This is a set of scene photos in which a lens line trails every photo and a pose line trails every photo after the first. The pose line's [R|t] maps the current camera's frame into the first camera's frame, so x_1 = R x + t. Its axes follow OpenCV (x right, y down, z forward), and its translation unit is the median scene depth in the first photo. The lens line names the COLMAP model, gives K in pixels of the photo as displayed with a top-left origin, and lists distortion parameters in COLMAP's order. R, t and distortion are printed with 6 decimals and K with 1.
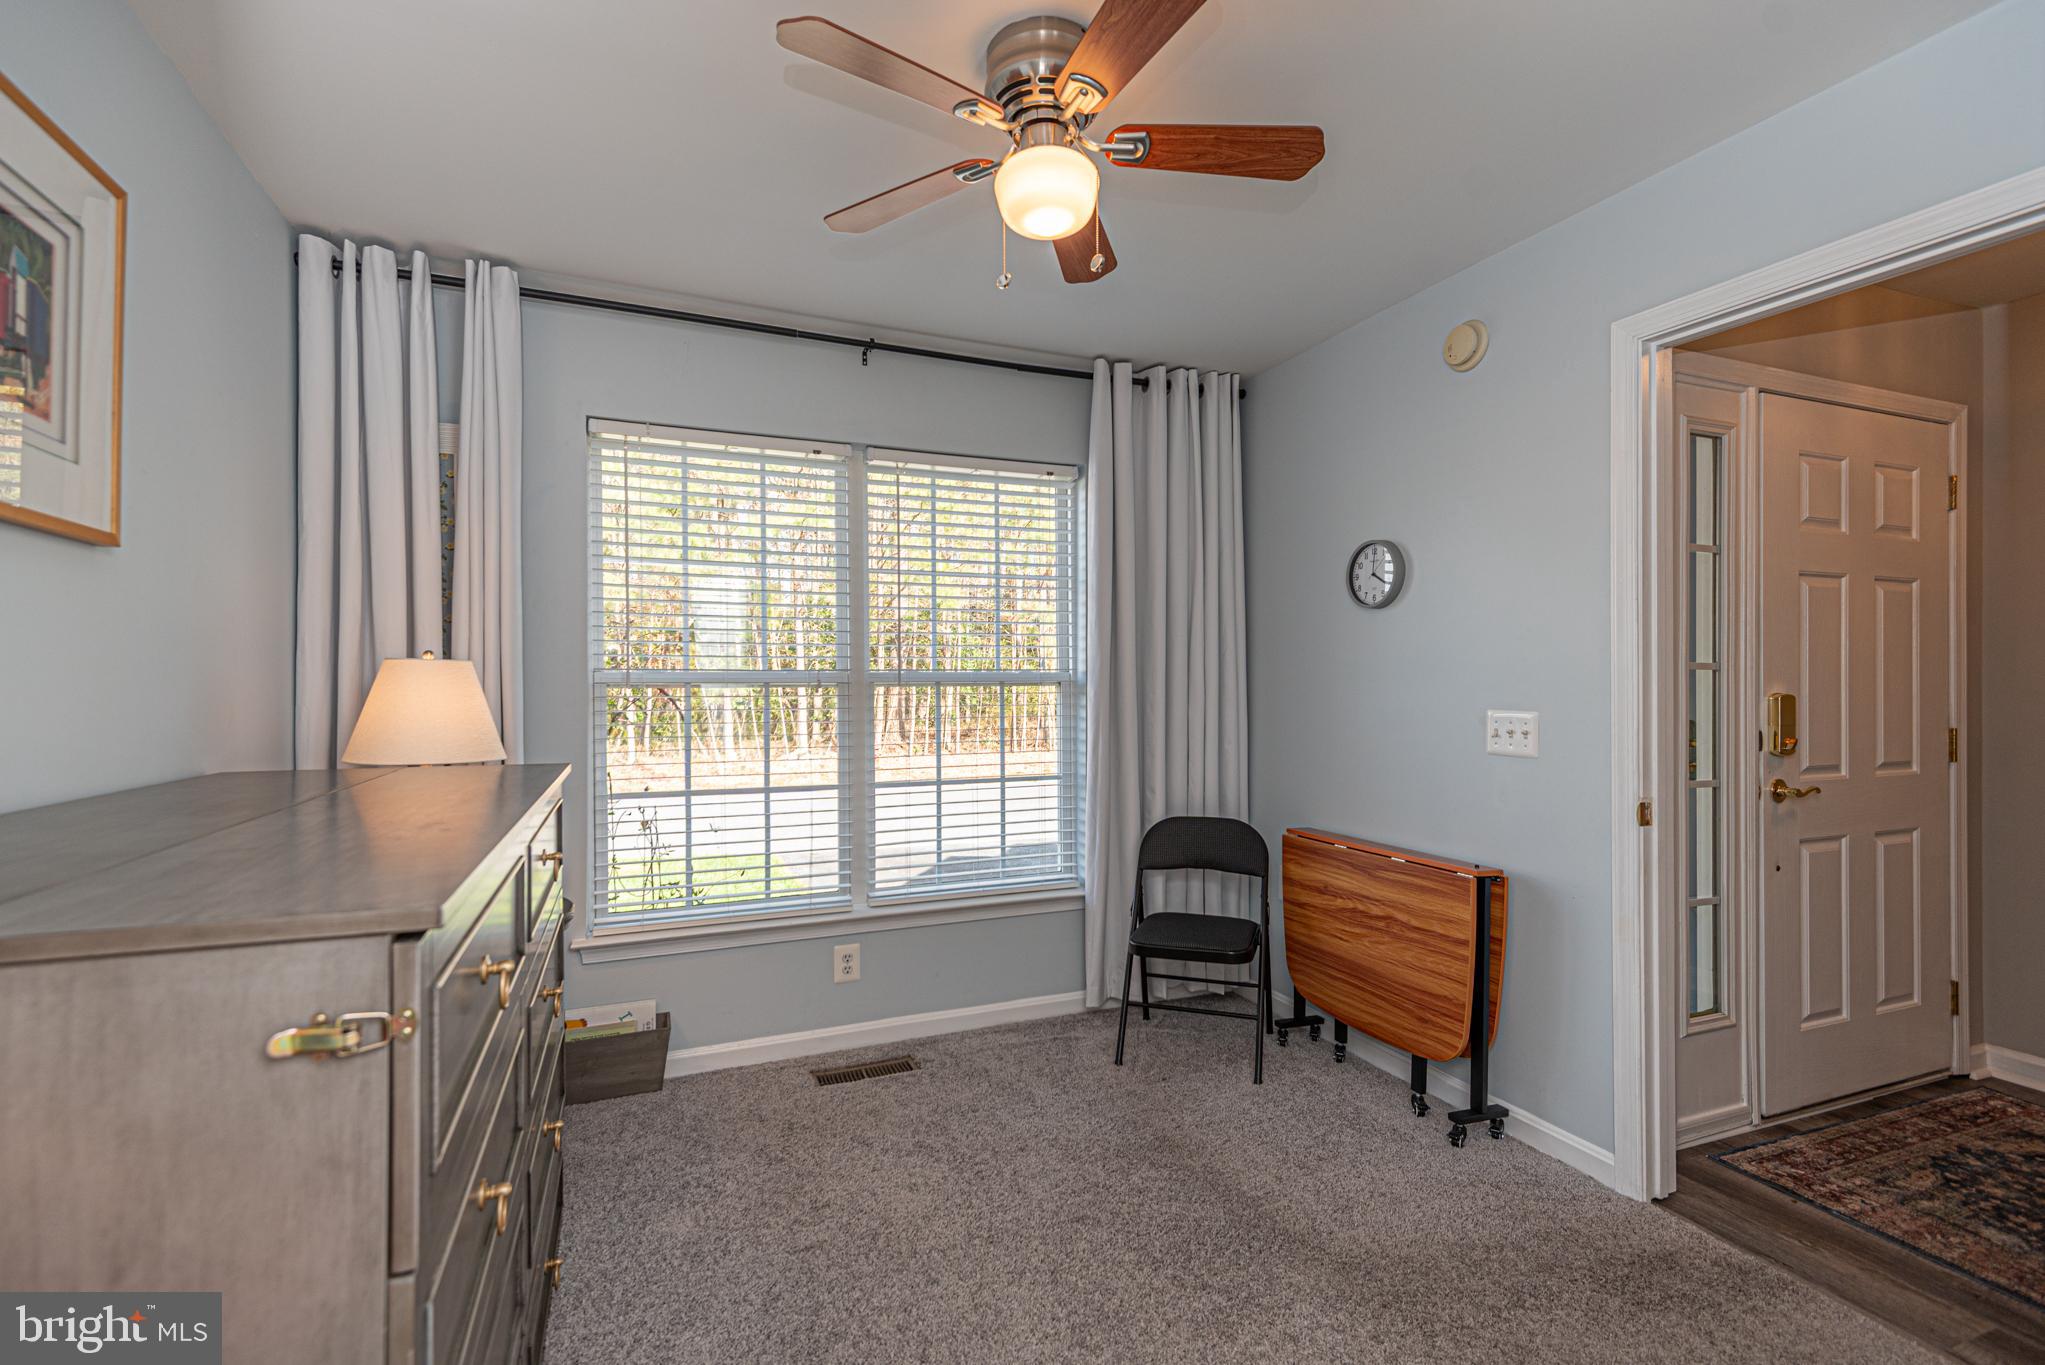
lens RADIAL K [[937.2, 0, 1023.5], [0, 937.2, 673.5], [0, 0, 1]] dist [0.029133, -0.014143]
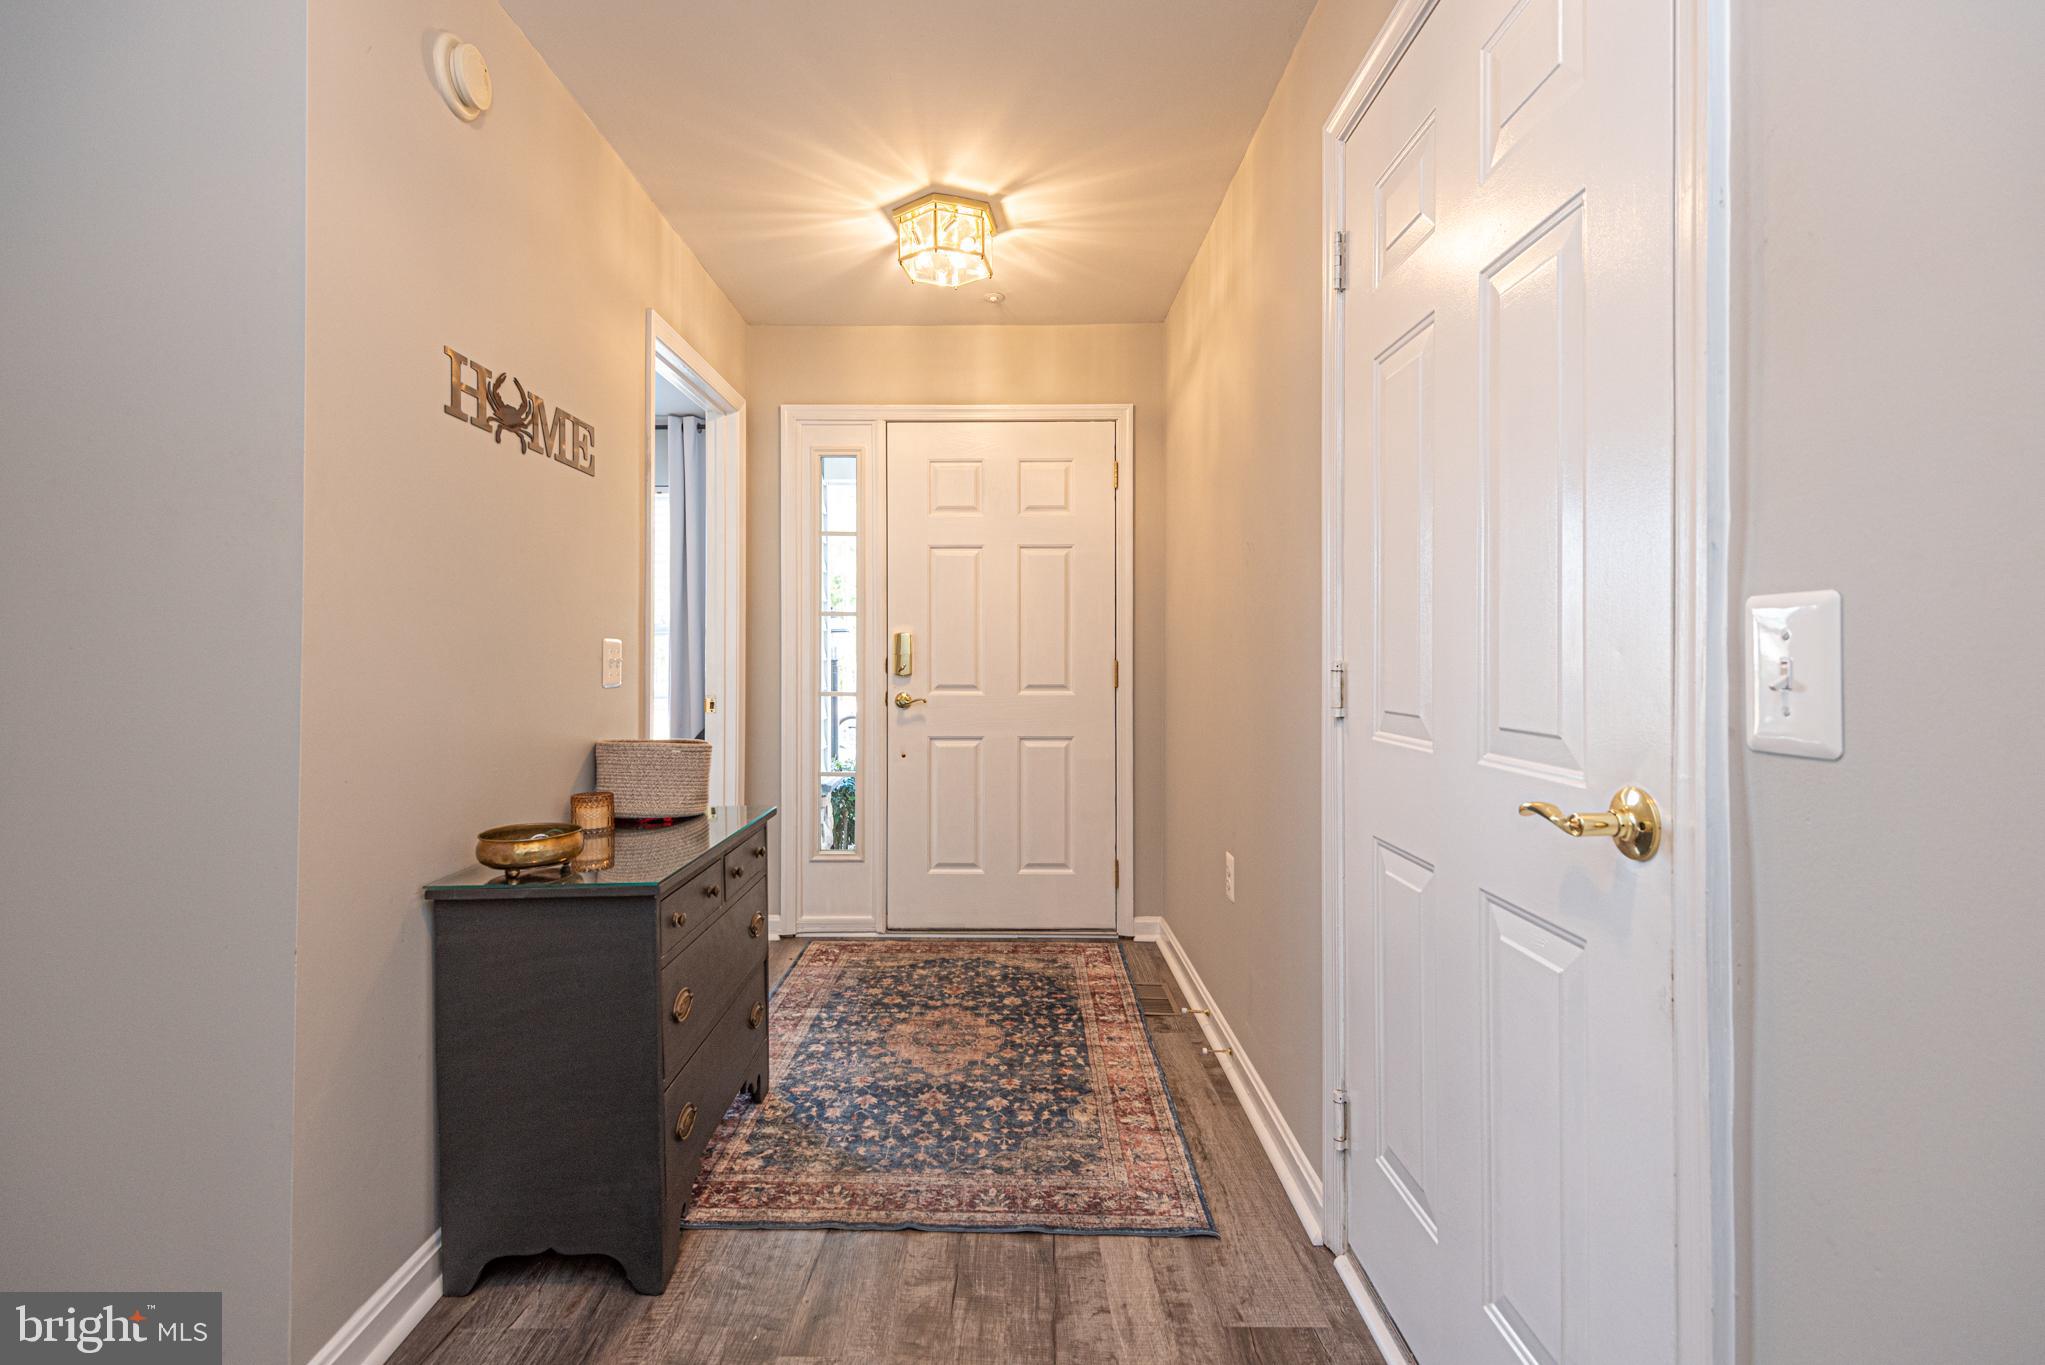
lens RADIAL K [[937.2, 0, 1007.5], [0, 937.2, 649.2], [0, 0, 1]] dist [0.029133, -0.014143]
pose [[0.927675, 0.001098, -0.373386, 1.482381], [0.000054, 0.999995, 0.003075, 0.042010], [0.373388, -0.002872, 0.927671, -0.246994]]
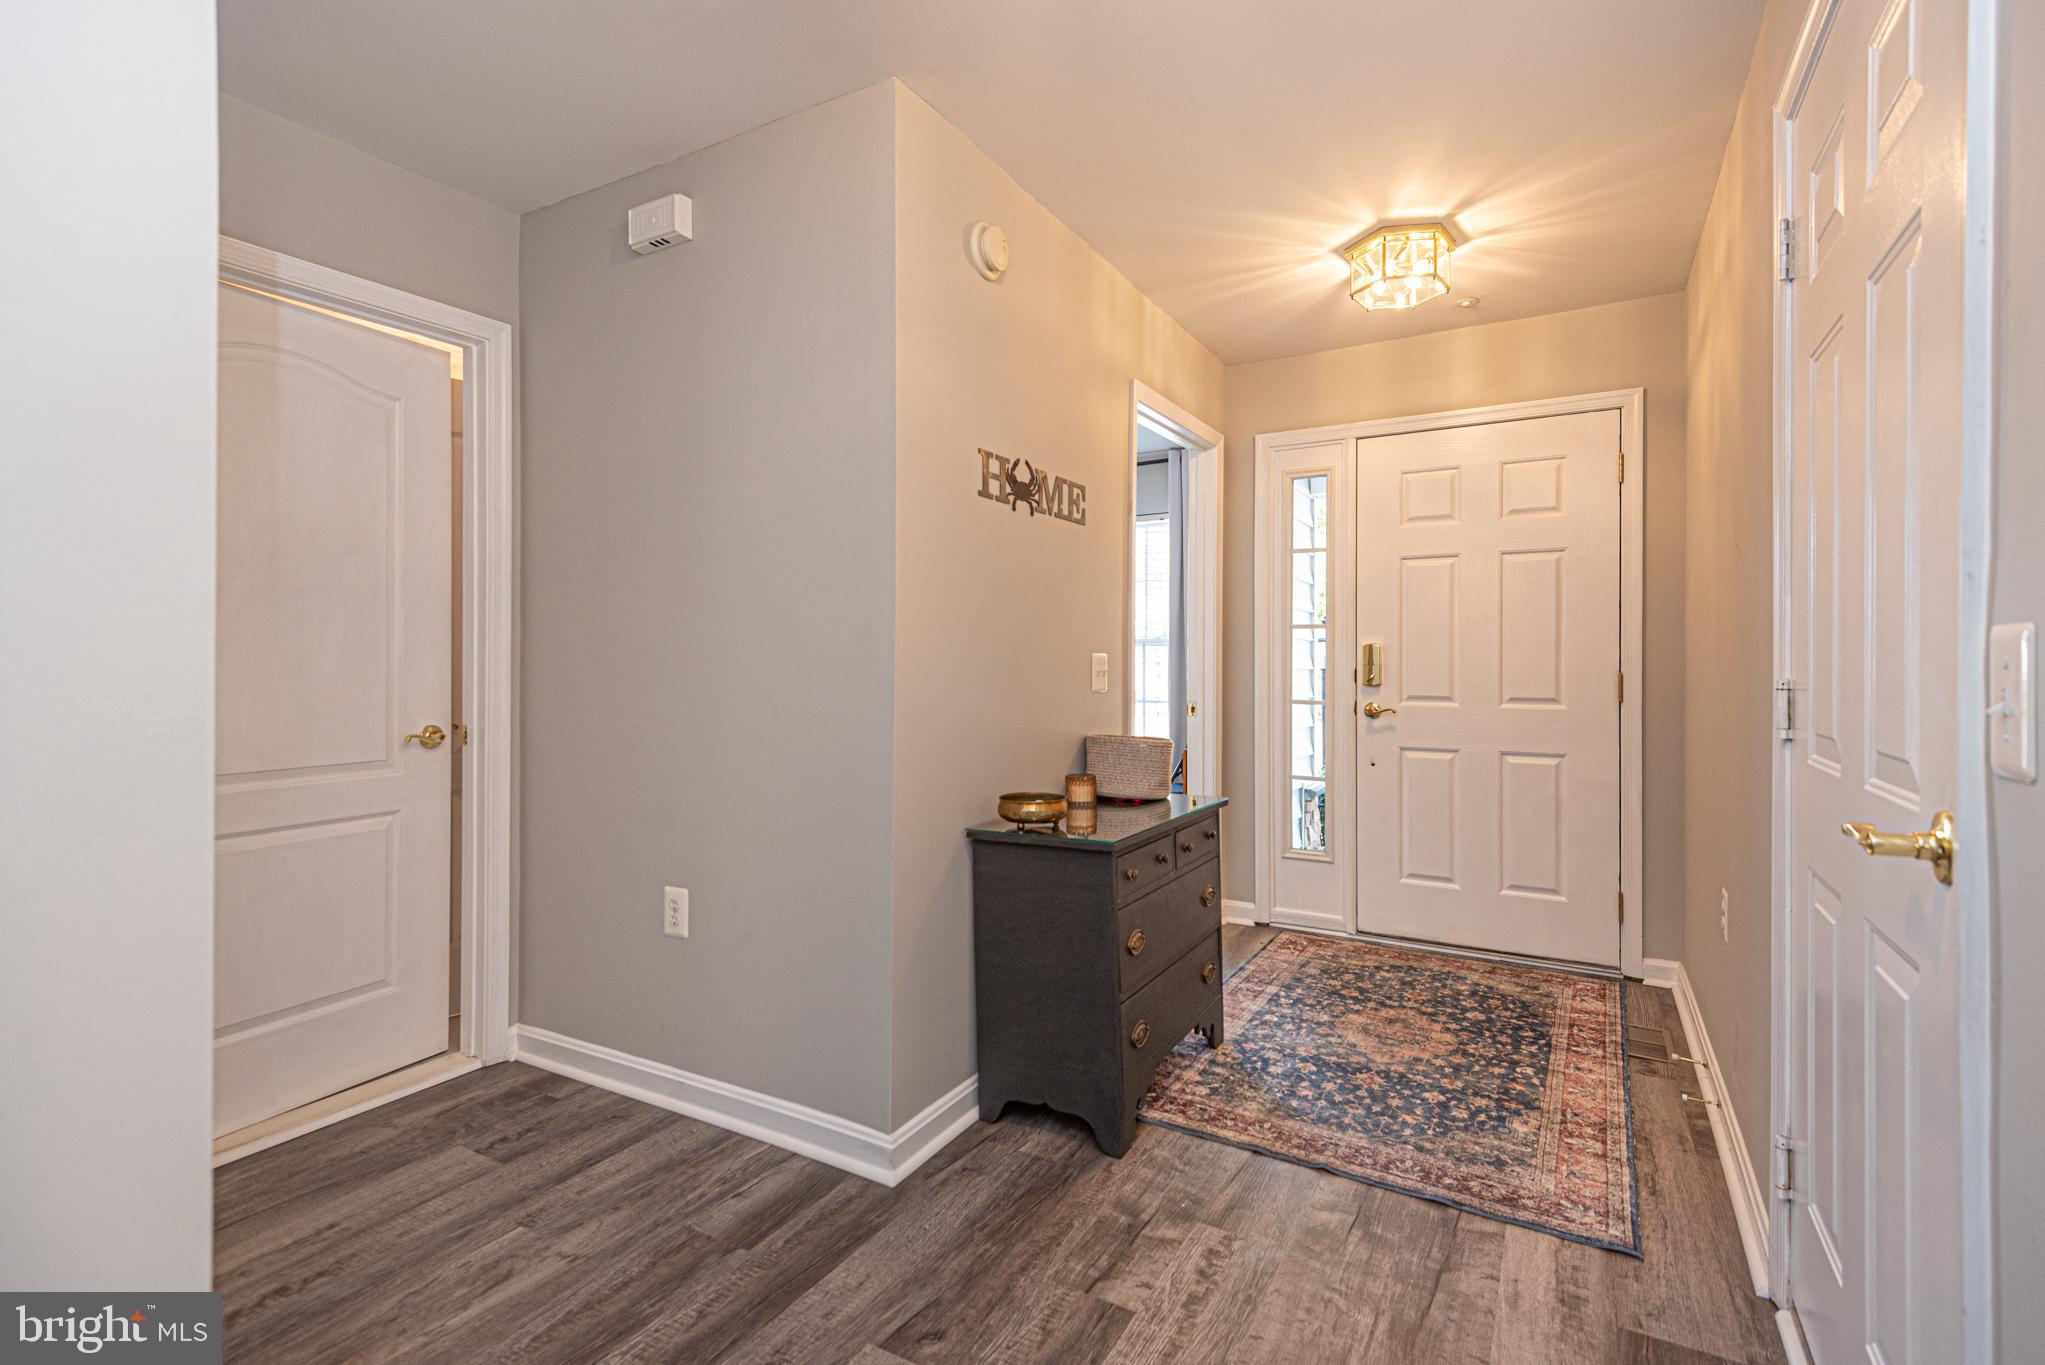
lens RADIAL K [[937.2, 0, 1035.3], [0, 937.2, 664.7], [0, 0, 1]] dist [0.029133, -0.014143]
pose [[0.628186, 0.006946, -0.778032, 1.611287], [0.002362, 0.999939, 0.010834, 0.036192], [0.778059, -0.008644, 0.628131, -0.311311]]
